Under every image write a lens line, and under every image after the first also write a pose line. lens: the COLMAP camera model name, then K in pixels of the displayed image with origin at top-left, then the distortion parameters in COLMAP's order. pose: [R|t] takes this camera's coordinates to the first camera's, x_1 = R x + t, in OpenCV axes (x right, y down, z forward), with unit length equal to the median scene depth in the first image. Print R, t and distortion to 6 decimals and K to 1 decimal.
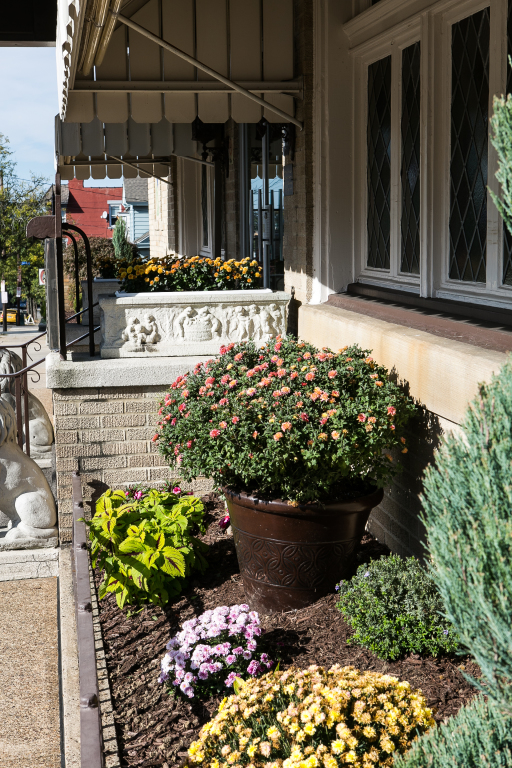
lens RADIAL K [[1179.3, 0, 256.0], [0, 1179.3, 384.0], [0, 0, 1]] dist [0.003792, 0.001369]
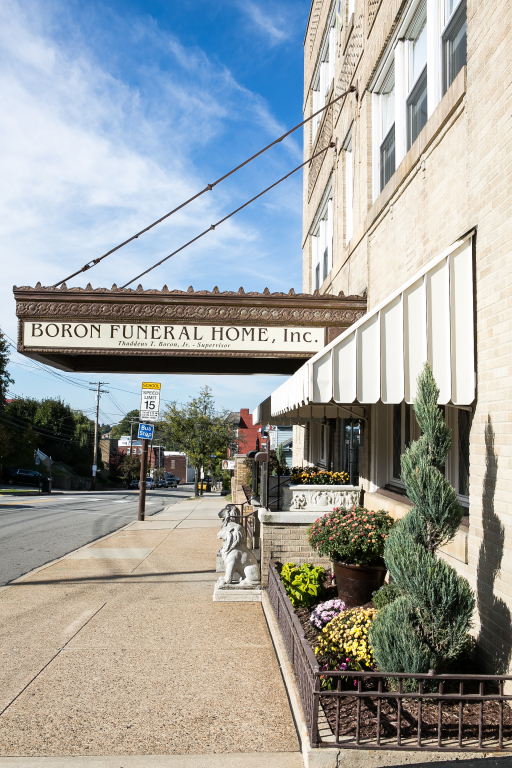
lens RADIAL K [[722.3, 0, 256.0], [0, 722.3, 384.0], [0, 0, 1]] dist [-0.078463, -0.000554]
pose [[0.991615, 0.023752, -0.127028, -0.002228], [-0.048860, 0.978908, -0.198373, 0.023869], [0.119637, 0.202916, 0.971860, -0.631870]]
